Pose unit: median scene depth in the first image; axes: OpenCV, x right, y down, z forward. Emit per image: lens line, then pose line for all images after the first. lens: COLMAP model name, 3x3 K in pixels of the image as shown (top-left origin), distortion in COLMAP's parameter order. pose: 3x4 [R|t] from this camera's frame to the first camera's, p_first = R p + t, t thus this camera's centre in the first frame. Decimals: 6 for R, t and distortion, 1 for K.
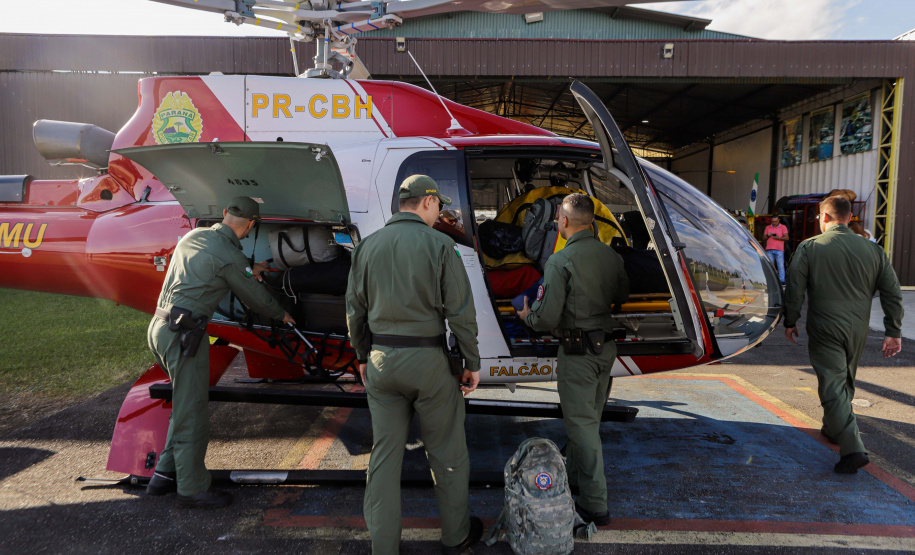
lens RADIAL K [[752.3, 0, 456.9], [0, 752.3, 280.2], [0, 0, 1]] dist [0.010978, 0.009644]
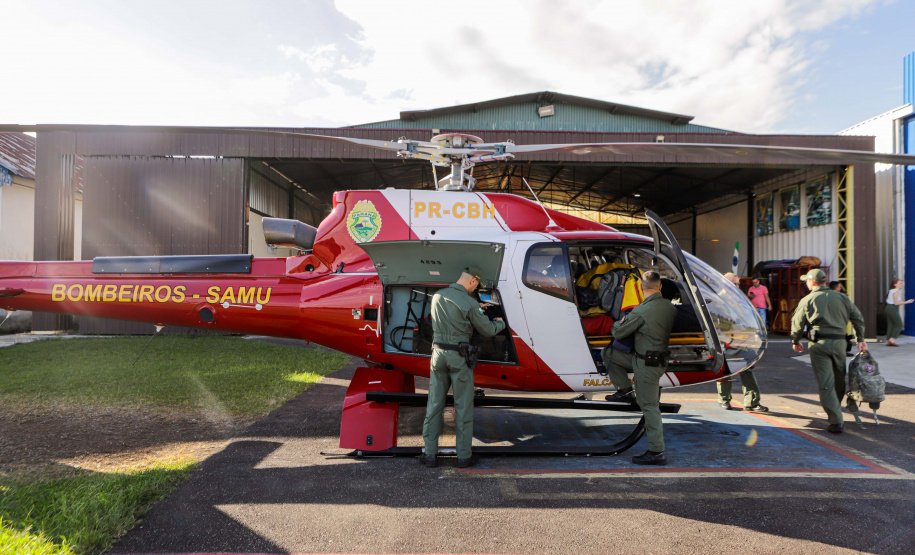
lens RADIAL K [[717.3, 0, 470.9], [0, 717.3, 250.7], [0, 0, 1]] dist [-0.009822, -0.001303]
pose [[0.999723, 0.001129, 0.023530, -0.184139], [0.001740, 0.992585, -0.121541, 0.024776], [-0.023492, 0.121548, 0.992307, -0.407542]]
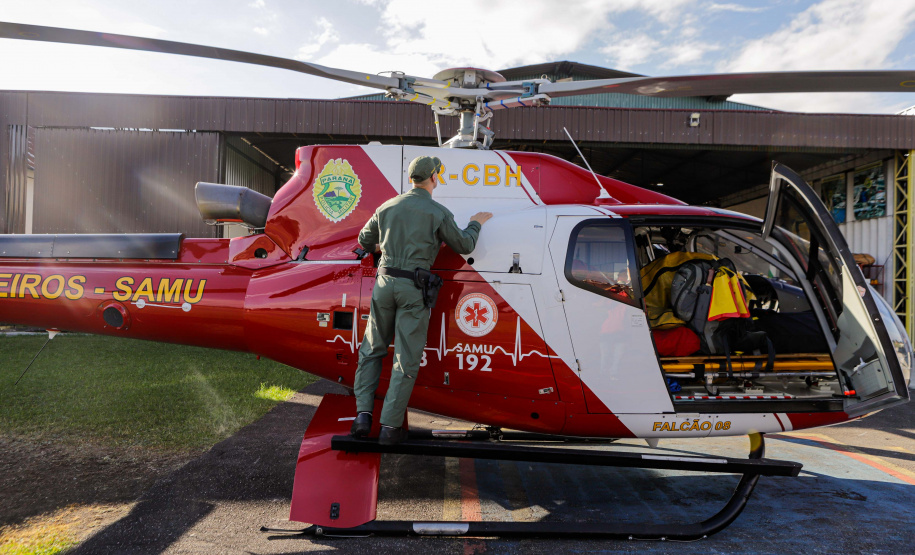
lens RADIAL K [[753.7, 0, 473.1], [0, 753.7, 252.4], [0, 0, 1]] dist [0.005252, -0.002661]
pose [[0.999608, 0.014872, 0.023726, -0.194792], [-0.012134, 0.993674, -0.111642, -0.000080], [-0.025236, 0.111310, 0.993465, -0.056403]]
